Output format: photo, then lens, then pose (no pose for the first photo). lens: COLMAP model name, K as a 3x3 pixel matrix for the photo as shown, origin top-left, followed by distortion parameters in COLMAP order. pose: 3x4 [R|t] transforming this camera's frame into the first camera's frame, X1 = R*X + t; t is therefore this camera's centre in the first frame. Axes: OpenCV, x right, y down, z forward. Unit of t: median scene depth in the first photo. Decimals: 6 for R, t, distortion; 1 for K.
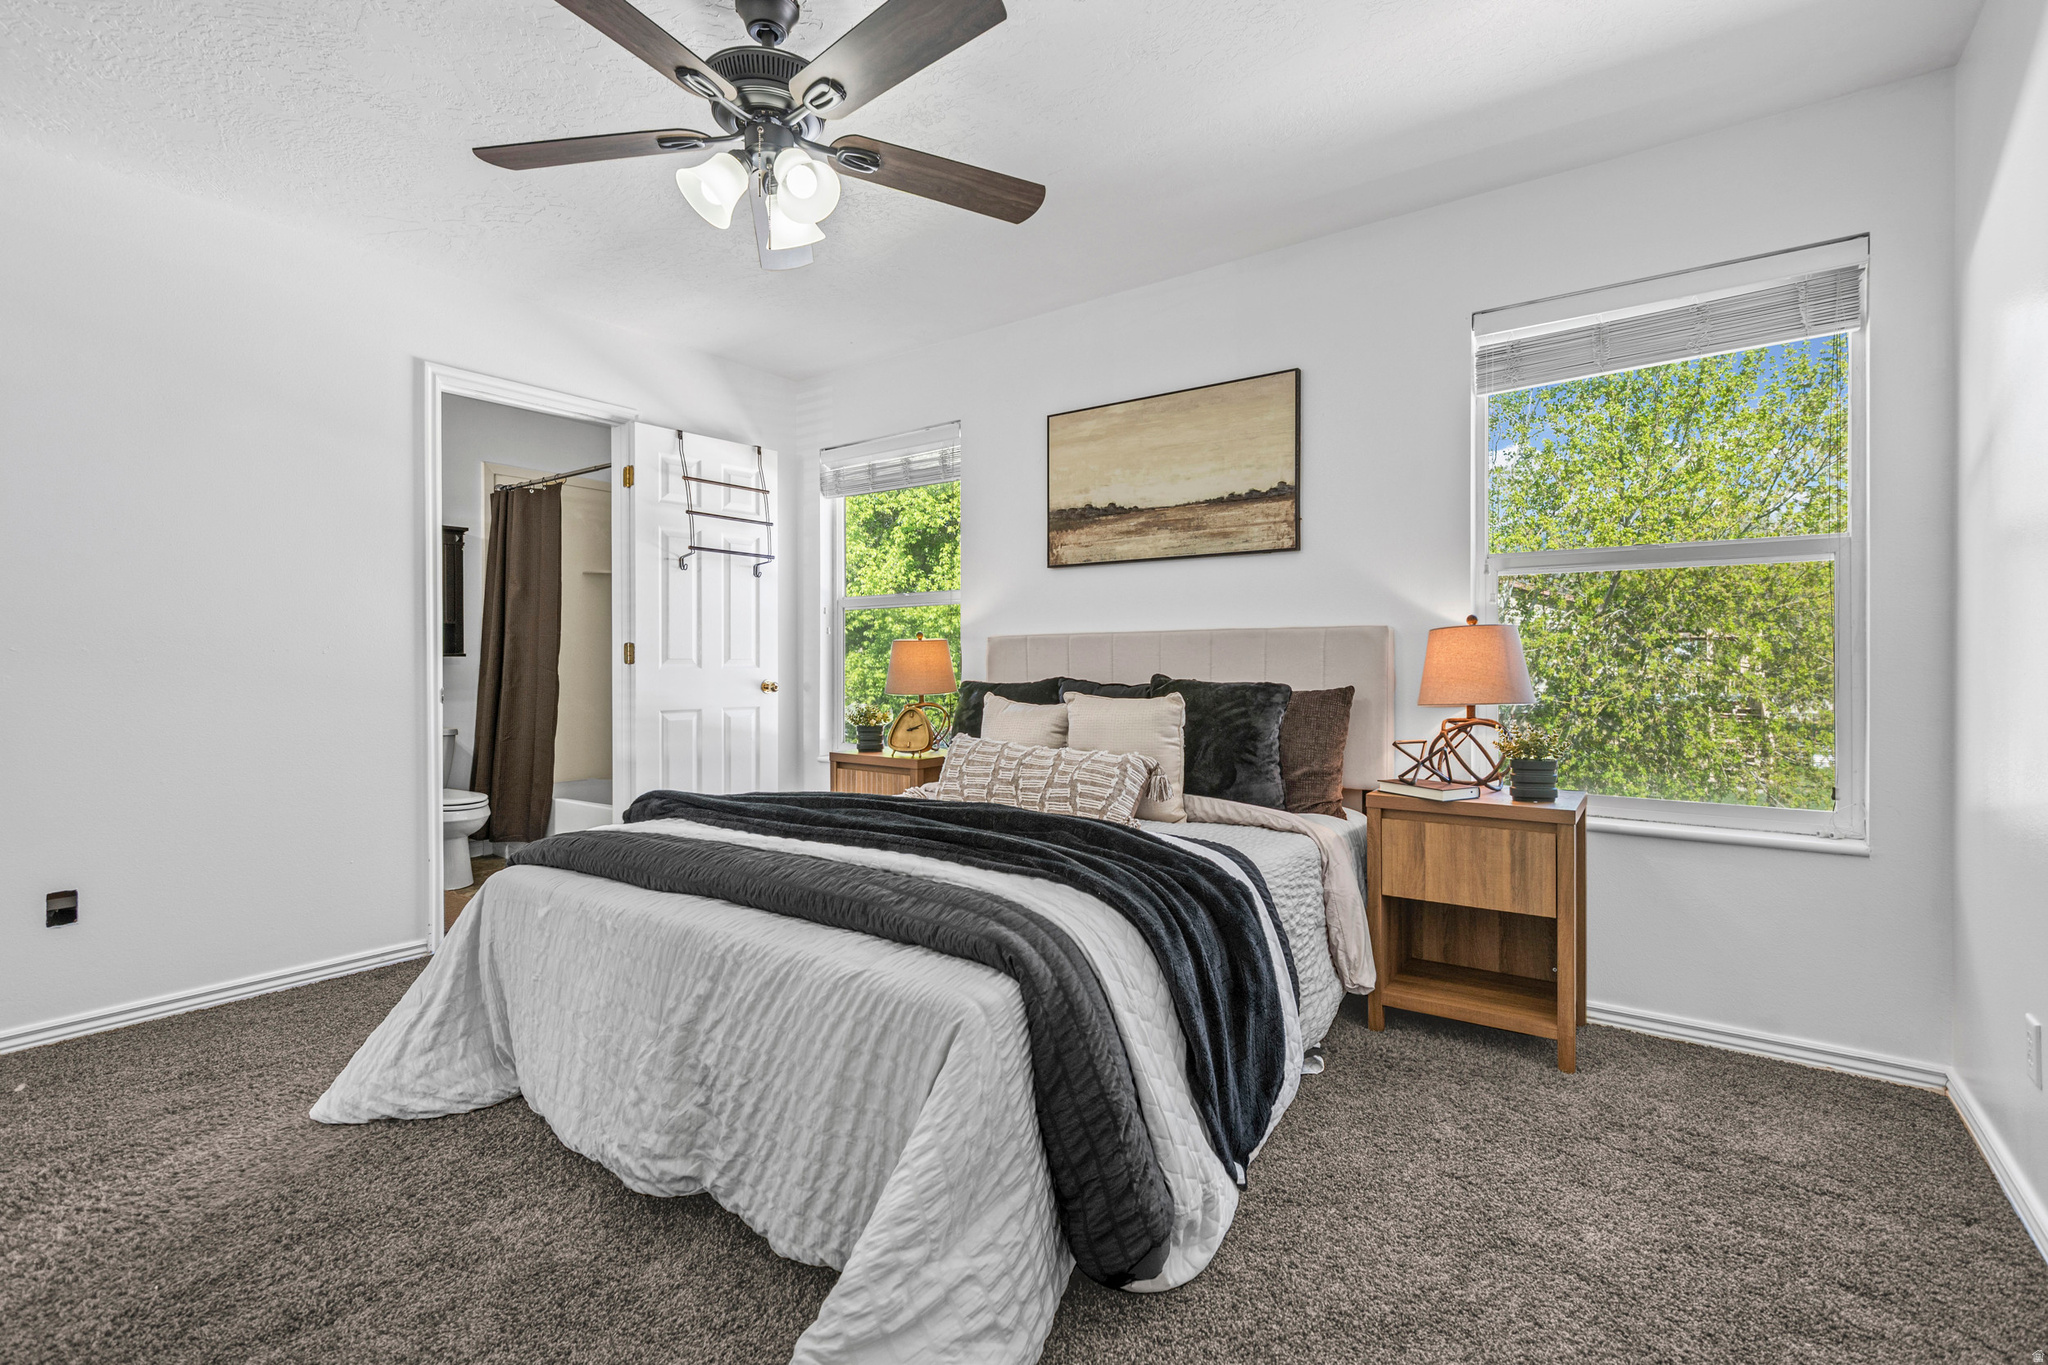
lens RADIAL K [[923.9, 0, 1036.3], [0, 923.9, 669.8], [0, 0, 1]] dist [0.000246, -0.001253]
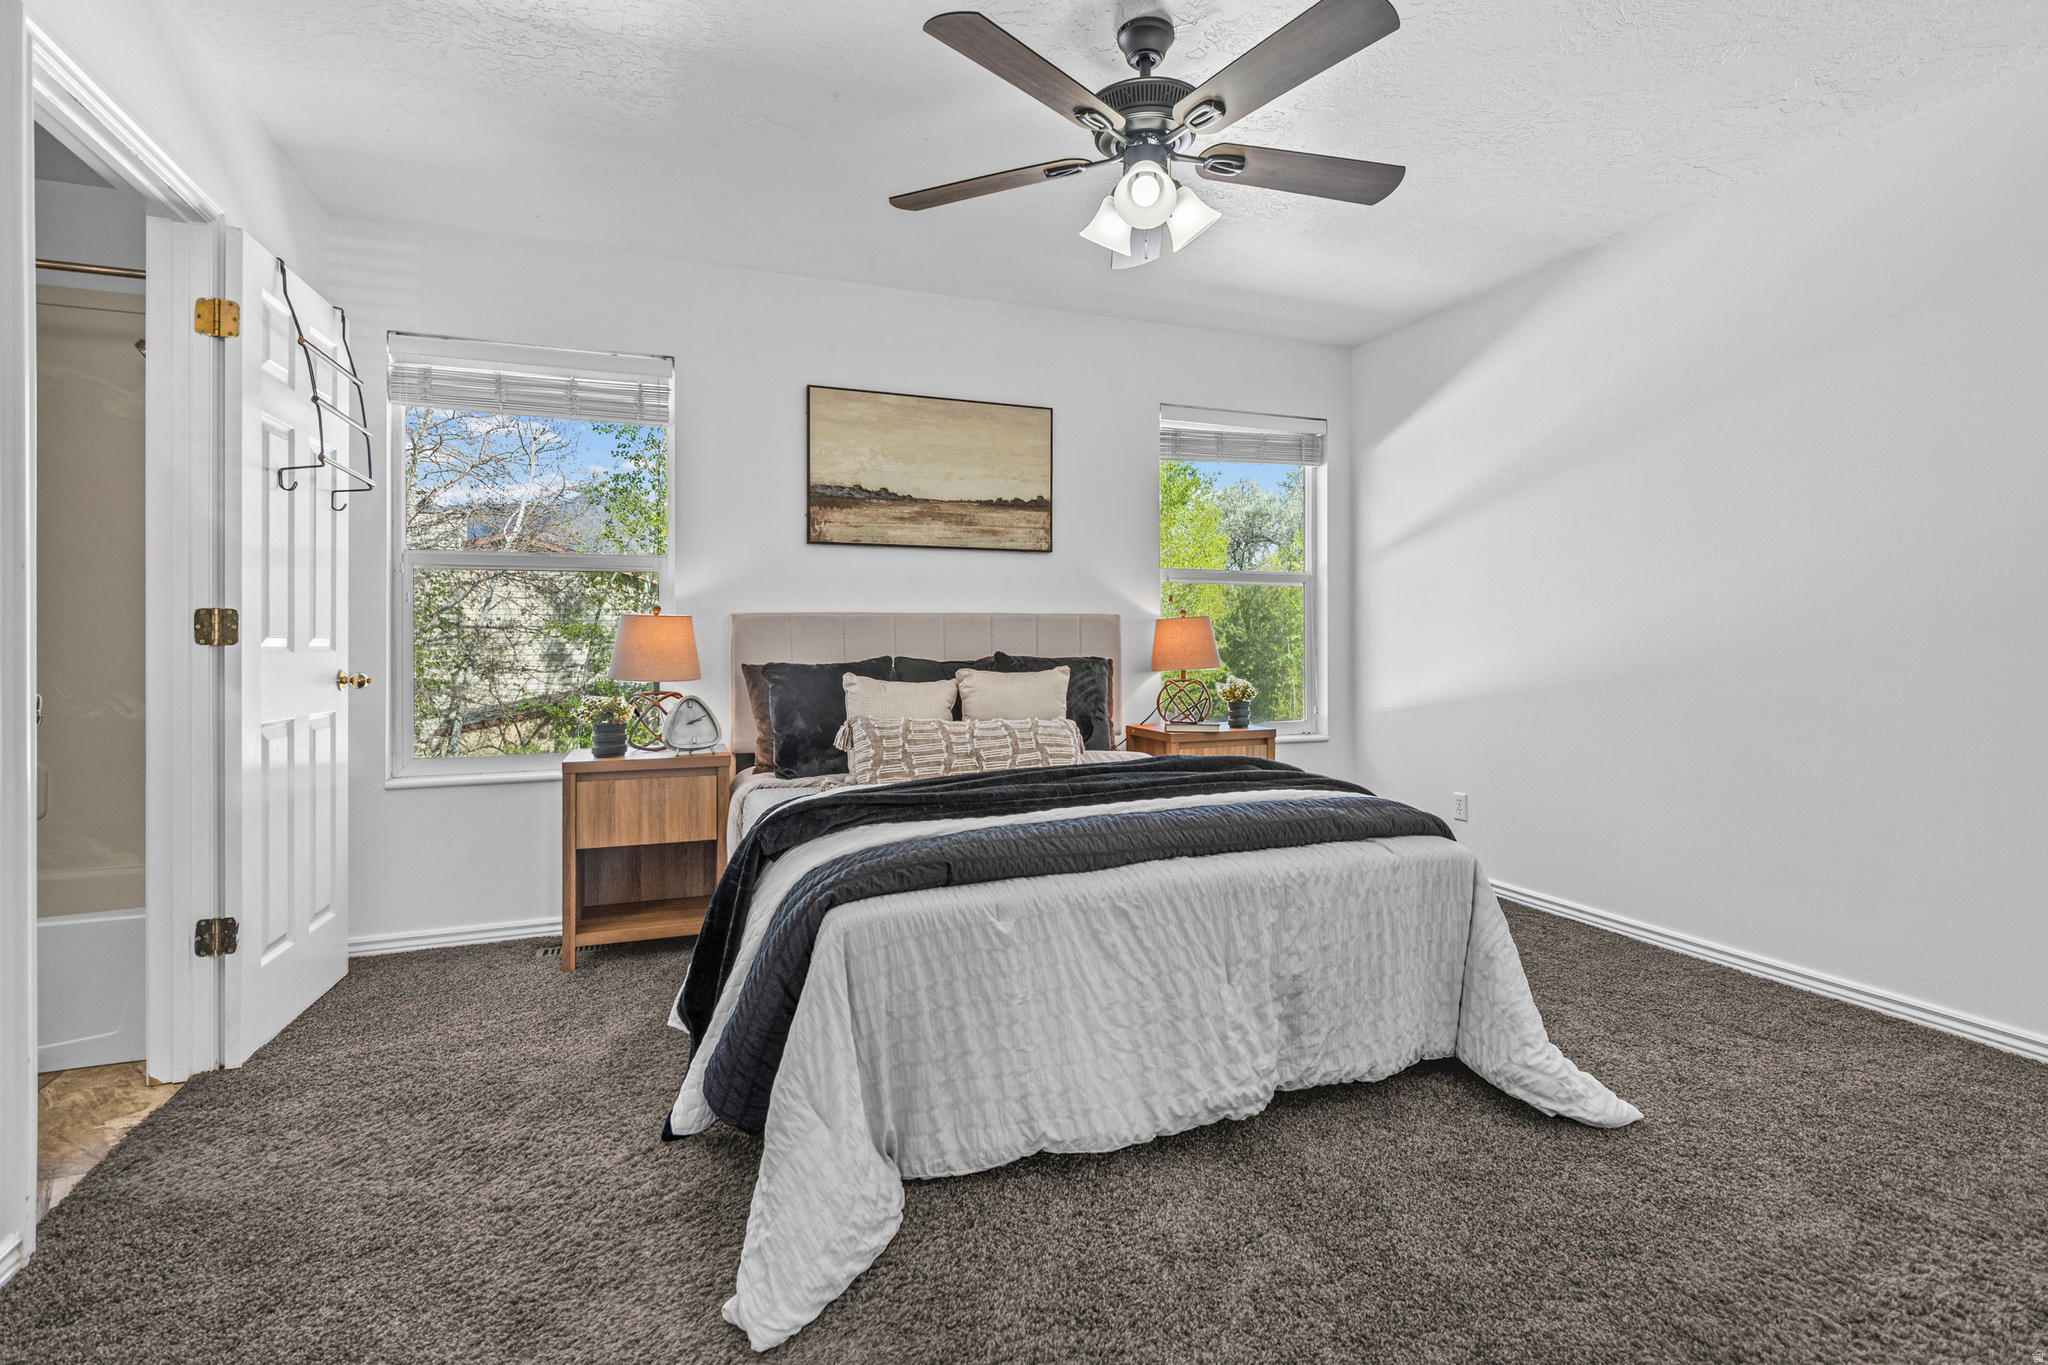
lens RADIAL K [[923.9, 0, 1040.2], [0, 923.9, 667.2], [0, 0, 1]] dist [0.000246, -0.001253]
pose [[0.541681, -0.021393, 0.840312, -0.737574], [0.012366, 0.999771, 0.017482, 0.004354], [-0.840493, 0.000921, 0.541821, 0.310346]]
